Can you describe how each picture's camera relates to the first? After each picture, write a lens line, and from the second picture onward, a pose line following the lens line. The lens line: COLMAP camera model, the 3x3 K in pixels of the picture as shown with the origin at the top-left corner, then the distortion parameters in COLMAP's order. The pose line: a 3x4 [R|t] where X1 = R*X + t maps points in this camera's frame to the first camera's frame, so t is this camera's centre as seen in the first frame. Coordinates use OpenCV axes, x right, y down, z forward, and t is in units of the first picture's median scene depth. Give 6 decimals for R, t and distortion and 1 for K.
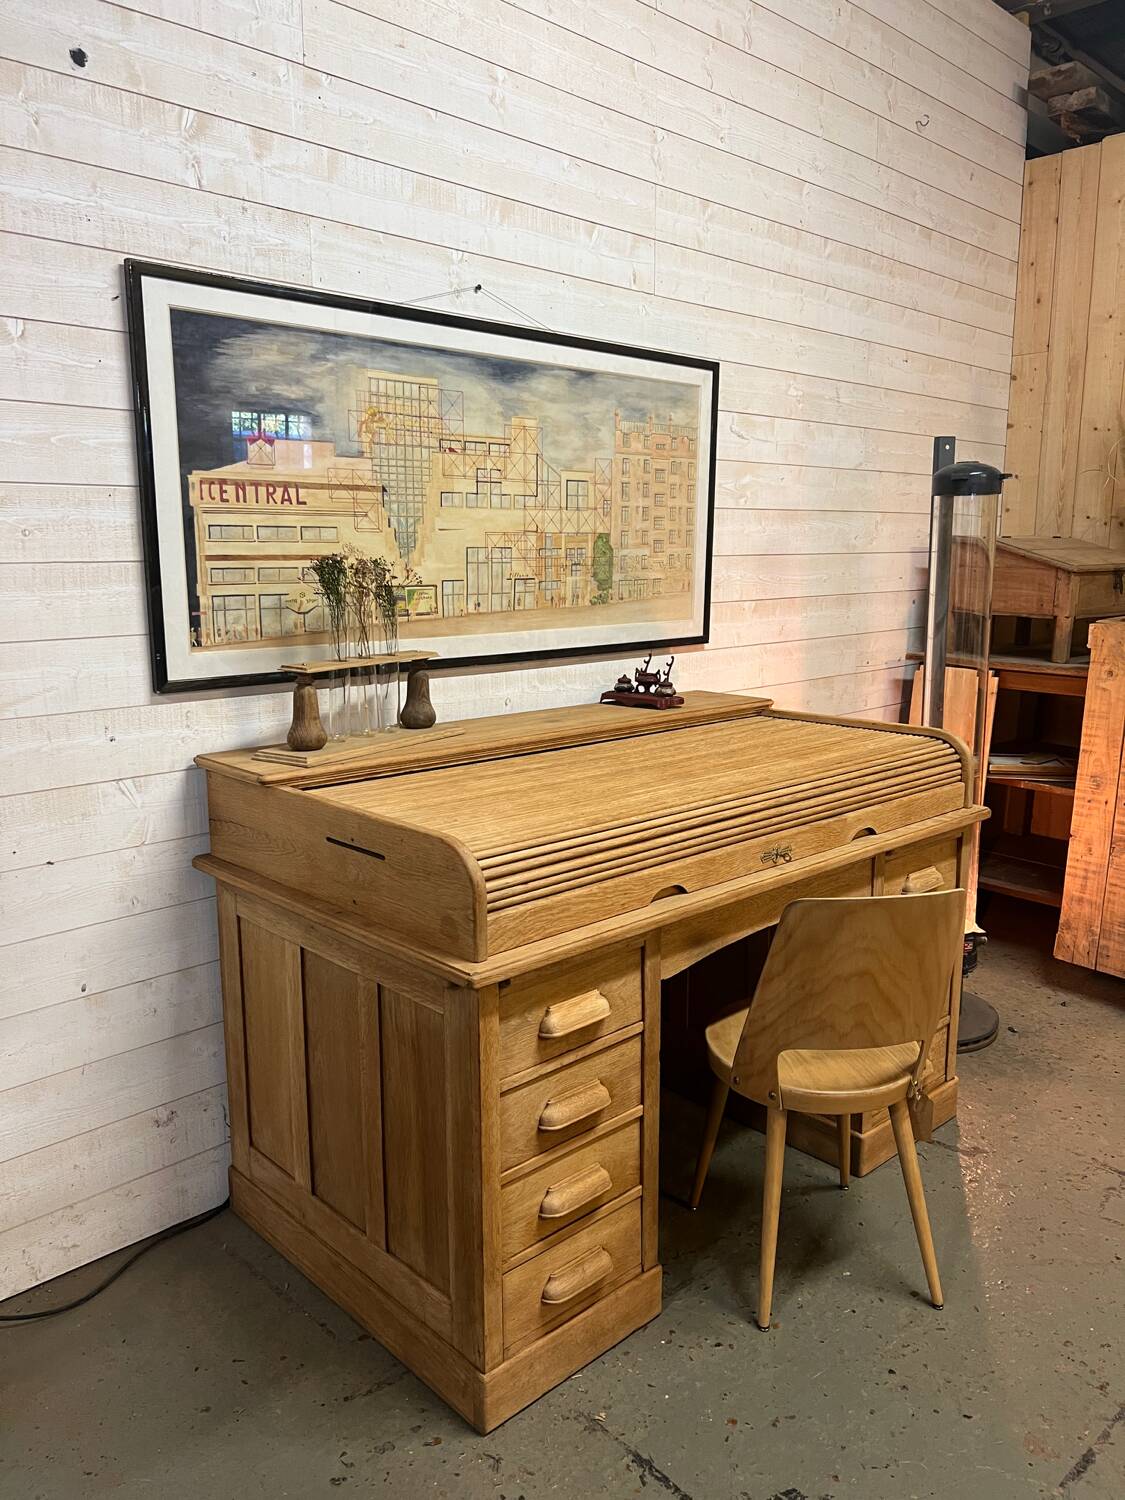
lens RADIAL K [[1137.1, 0, 562.9], [0, 1137.1, 763.9], [0, 0, 1]] dist [0.034319, -0.045769]
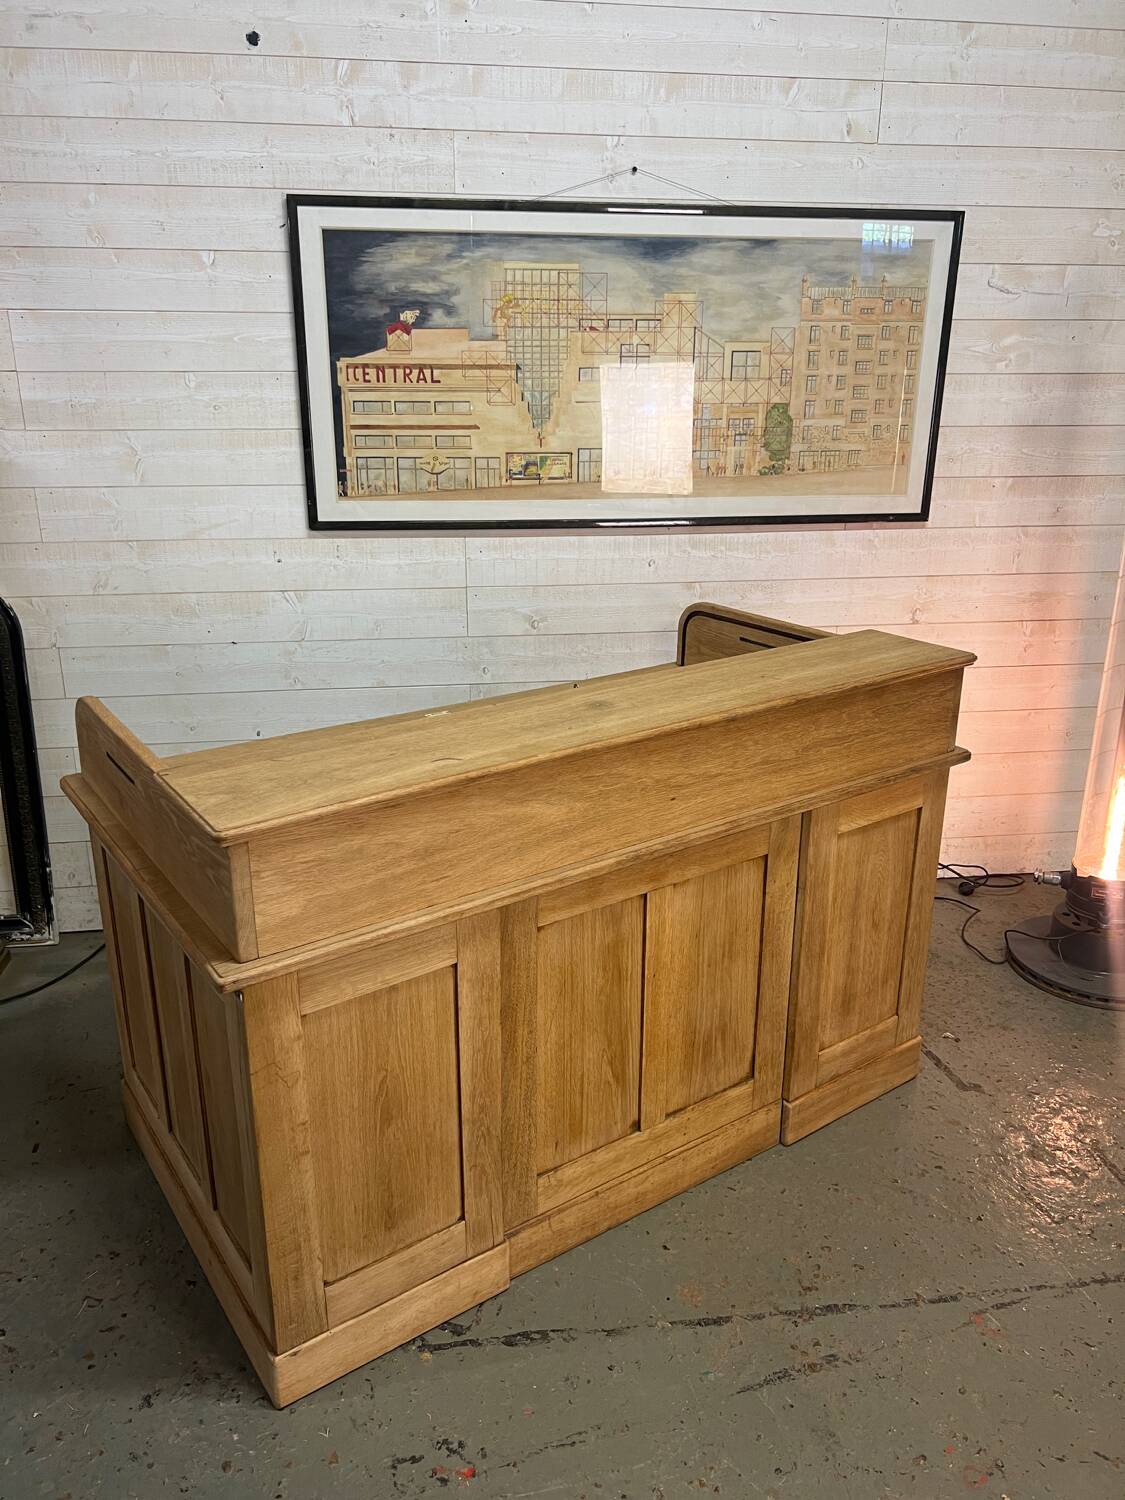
lens RADIAL K [[1137.1, 0, 562.3], [0, 1137.1, 754.3], [0, 0, 1]] dist [0.034319, -0.045769]
pose [[0.807302, 0.199320, -0.555460, 0.607821], [-0.116929, 0.976600, 0.180497, -0.071868], [0.578439, -0.080766, 0.811718, 0.052059]]
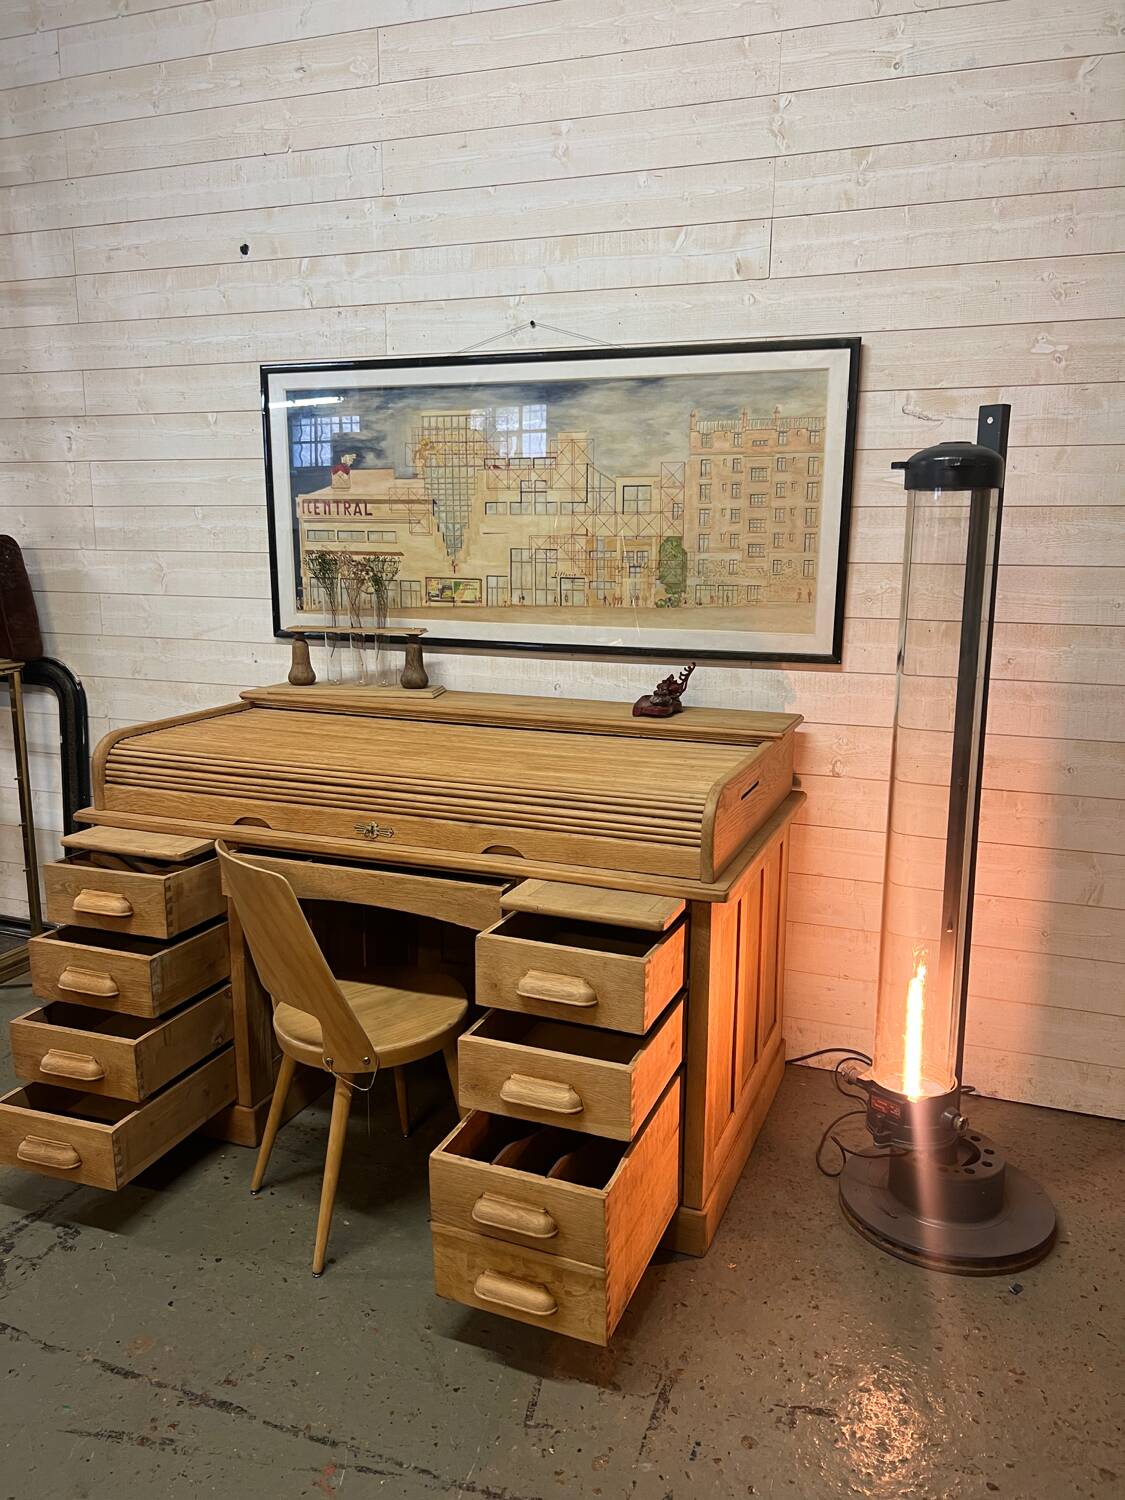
lens RADIAL K [[1137.1, 0, 559.8], [0, 1137.1, 763.0], [0, 0, 1]] dist [0.034319, -0.045769]
pose [[0.426082, 0.187635, -0.885012, 1.101984], [-0.178037, 0.976516, 0.121321, -0.135765], [0.886993, 0.105872, 0.449482, 0.585435]]
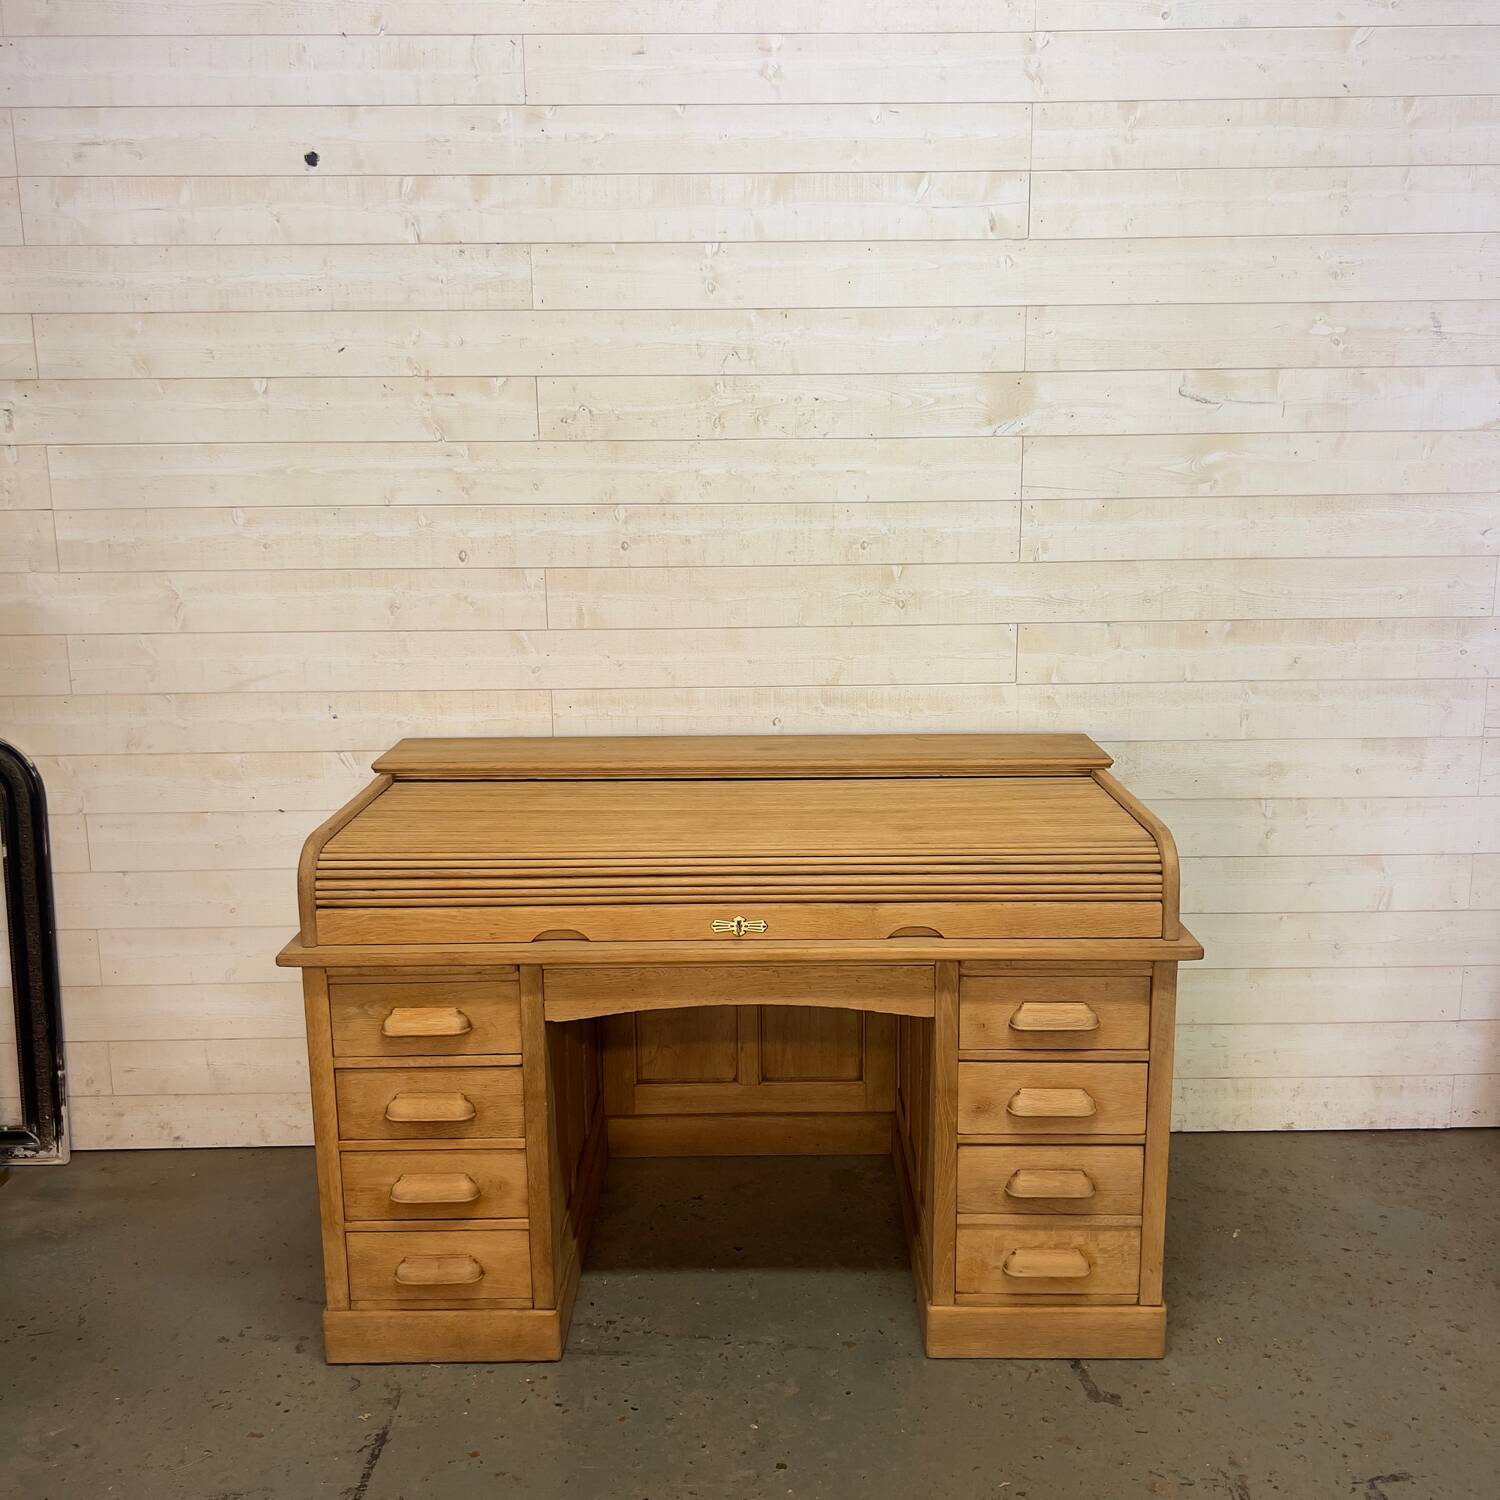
lens RADIAL K [[1523.8, 0, 756.7], [0, 1523.8, 766.3], [0, 0, 1]] dist [0.012343, 0.000000]
pose [[0.724872, 0.133619, -0.675800, 0.879111], [-0.120860, 0.990460, 0.066197, -0.112788], [0.678198, 0.033693, 0.734106, 0.117381]]
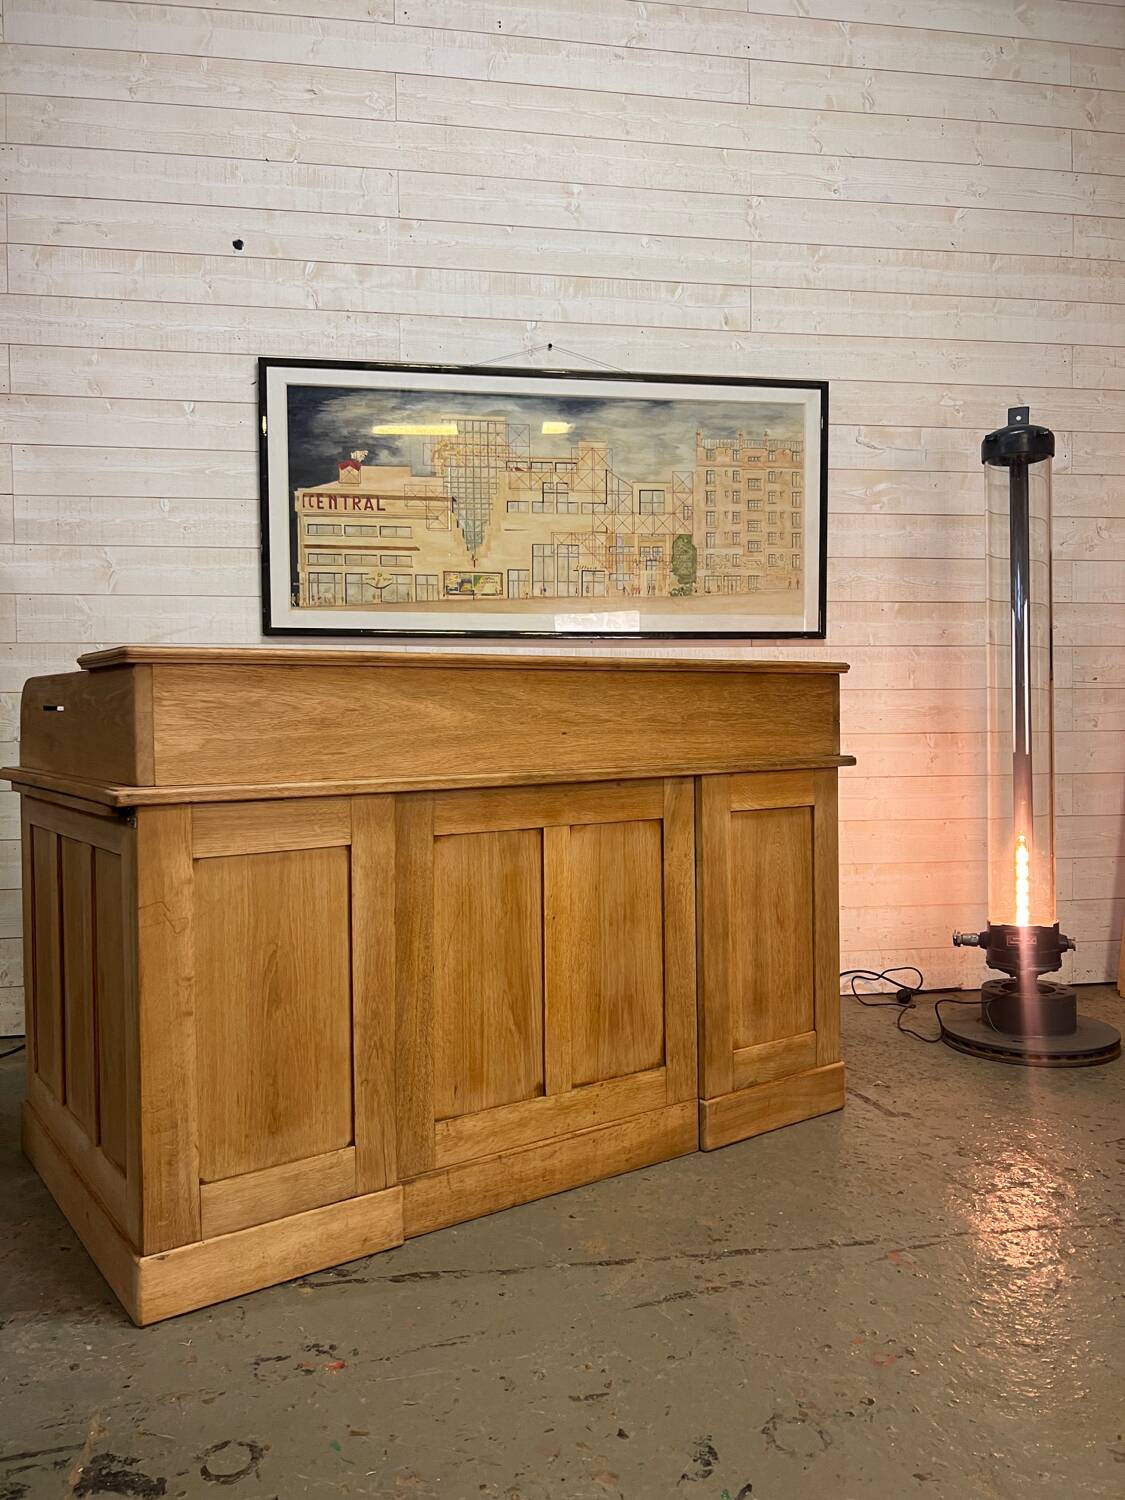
lens RADIAL K [[1137.1, 0, 568.3], [0, 1137.1, 756.0], [0, 0, 1]] dist [0.034319, -0.045769]
pose [[0.816081, 0.011135, -0.577830, 0.734252], [-0.102600, 0.986725, -0.125889, 0.212214], [0.568757, 0.162021, 0.806390, 0.048617]]
